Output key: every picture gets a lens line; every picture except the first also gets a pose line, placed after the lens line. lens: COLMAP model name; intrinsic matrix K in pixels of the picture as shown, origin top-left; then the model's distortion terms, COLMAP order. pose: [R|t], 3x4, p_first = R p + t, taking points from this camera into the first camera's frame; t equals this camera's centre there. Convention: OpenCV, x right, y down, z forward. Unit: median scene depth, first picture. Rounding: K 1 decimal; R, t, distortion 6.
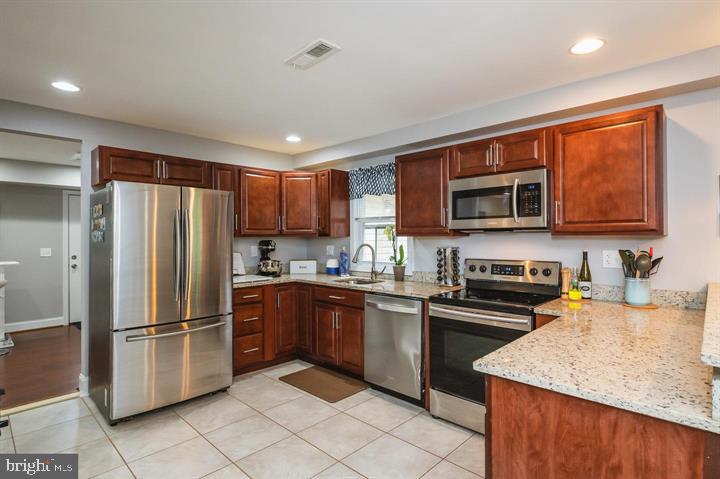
lens RADIAL K [[378.4, 0, 358.2], [0, 378.4, 236.3], [0, 0, 1]] dist [-0.001595, 0.001060]
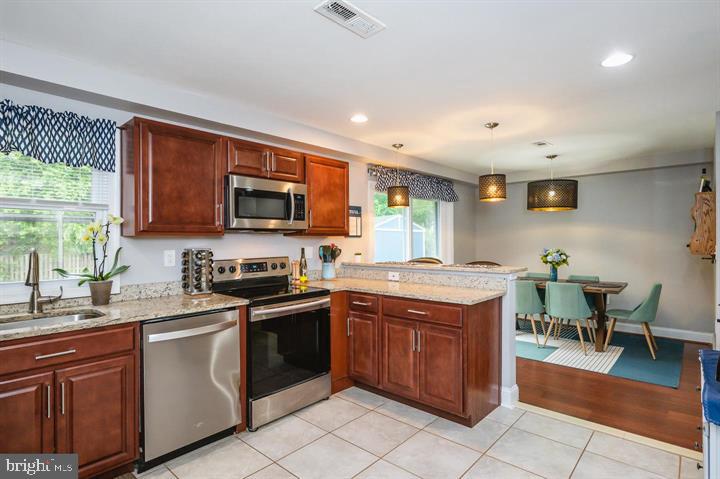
lens RADIAL K [[378.4, 0, 367.3], [0, 378.4, 237.0], [0, 0, 1]] dist [-0.001595, 0.001060]
pose [[-0.060887, 0.008778, 0.998106, -0.640062], [0.001020, 0.999961, -0.008732, 0.010280], [-0.998144, 0.000487, -0.060893, 0.670566]]
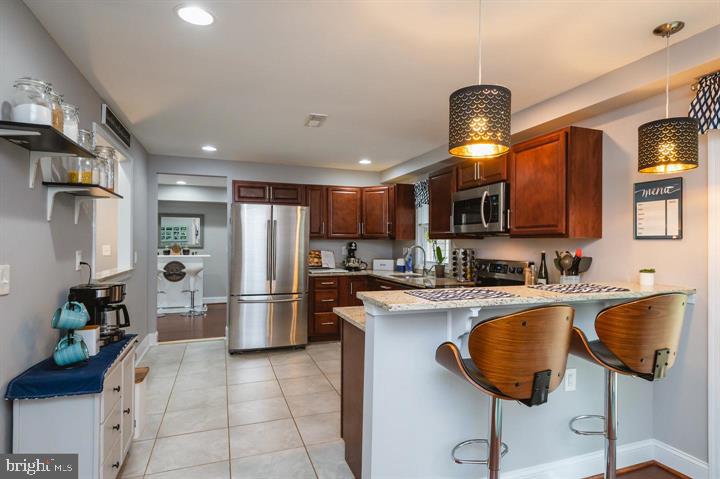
lens RADIAL K [[396.0, 0, 367.8], [0, 396.0, 240.2], [0, 0, 1]] dist [0.008691, 0.001282]
pose [[0.907409, 0.006898, -0.420193, 0.494639], [-0.007894, 0.999969, -0.000631, 0.005957], [0.420175, 0.003890, 0.907435, -0.247316]]
